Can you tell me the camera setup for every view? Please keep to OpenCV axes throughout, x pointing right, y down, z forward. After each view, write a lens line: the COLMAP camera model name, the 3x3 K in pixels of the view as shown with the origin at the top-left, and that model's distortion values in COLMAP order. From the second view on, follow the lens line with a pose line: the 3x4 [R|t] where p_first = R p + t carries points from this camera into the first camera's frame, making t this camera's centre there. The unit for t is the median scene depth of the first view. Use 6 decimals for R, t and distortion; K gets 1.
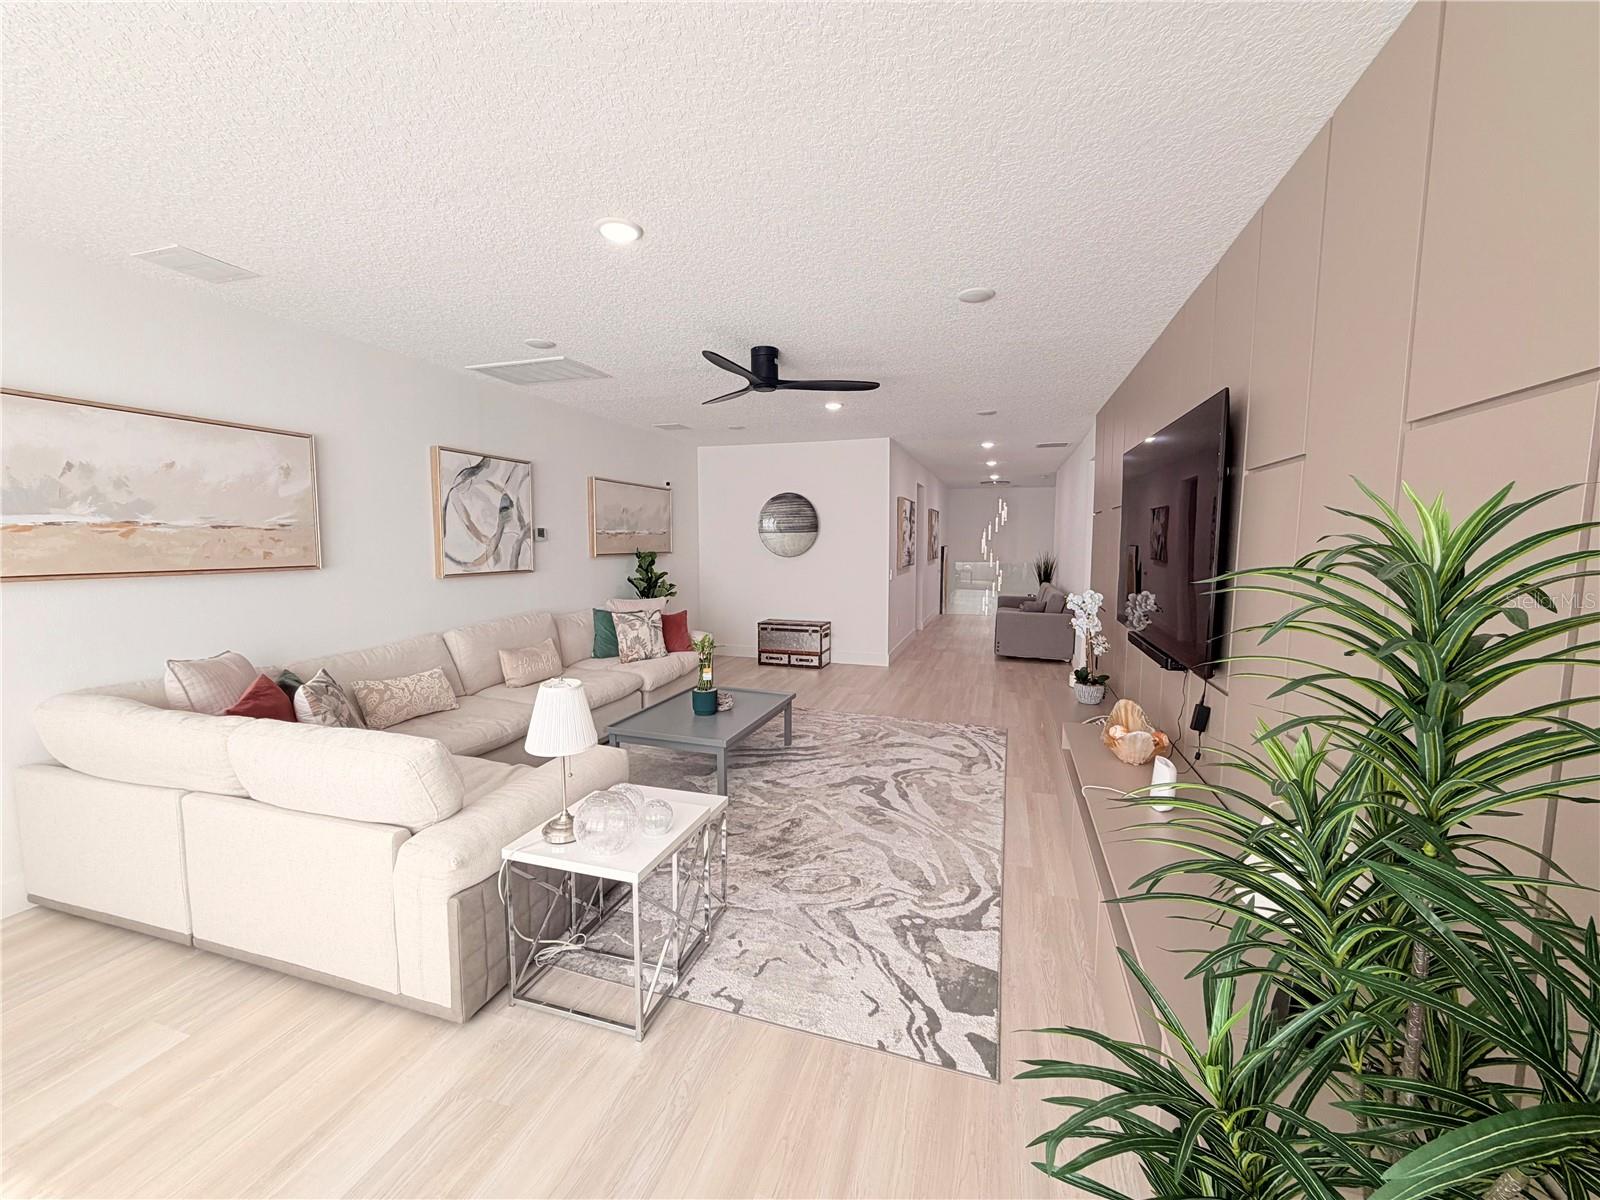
lens RADIAL K [[635.8, 0, 800.4], [0, 635.8, 596.5], [0, 0, 1]] dist [-0.001202, 0.000066]
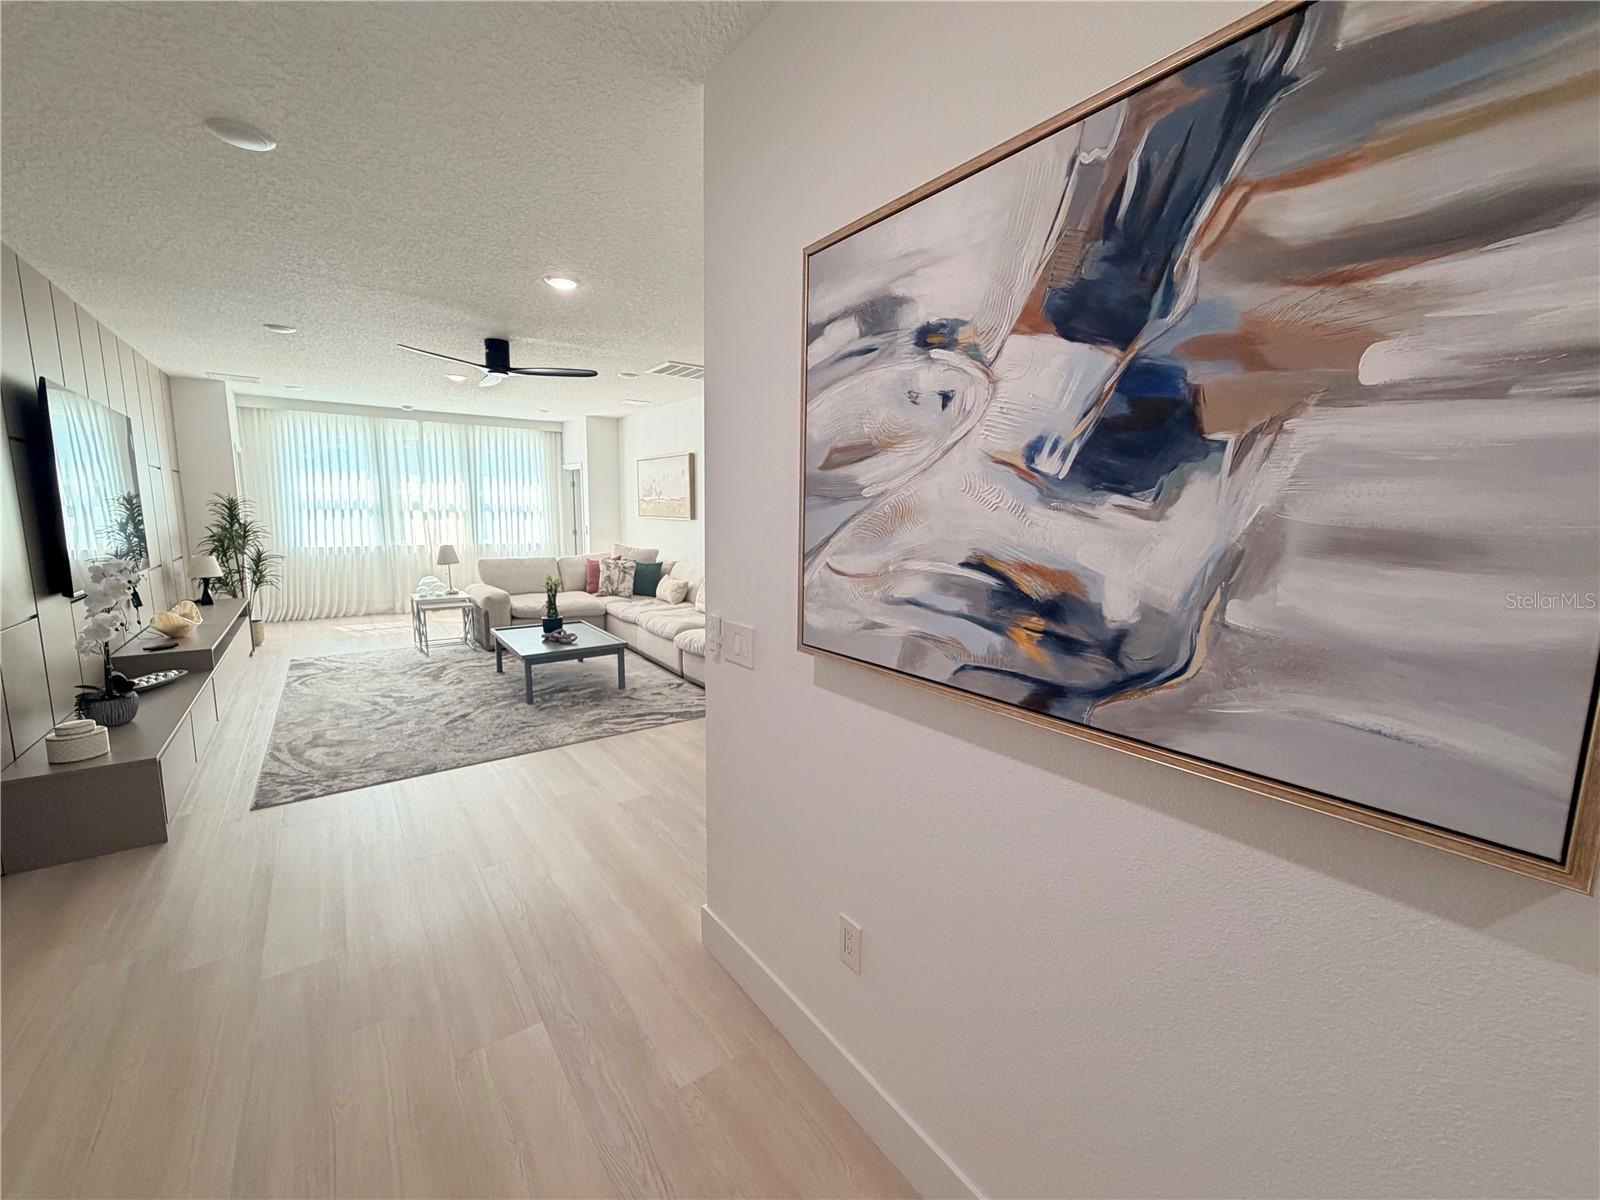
lens RADIAL K [[635.8, 0, 799.7], [0, 635.8, 600.2], [0, 0, 1]] dist [-0.001202, 0.000066]
pose [[-0.584978, 0.109981, -0.803558, 0.539063], [-0.083017, 0.977440, 0.194215, -0.167350], [0.806789, 0.180321, -0.562651, 1.923183]]
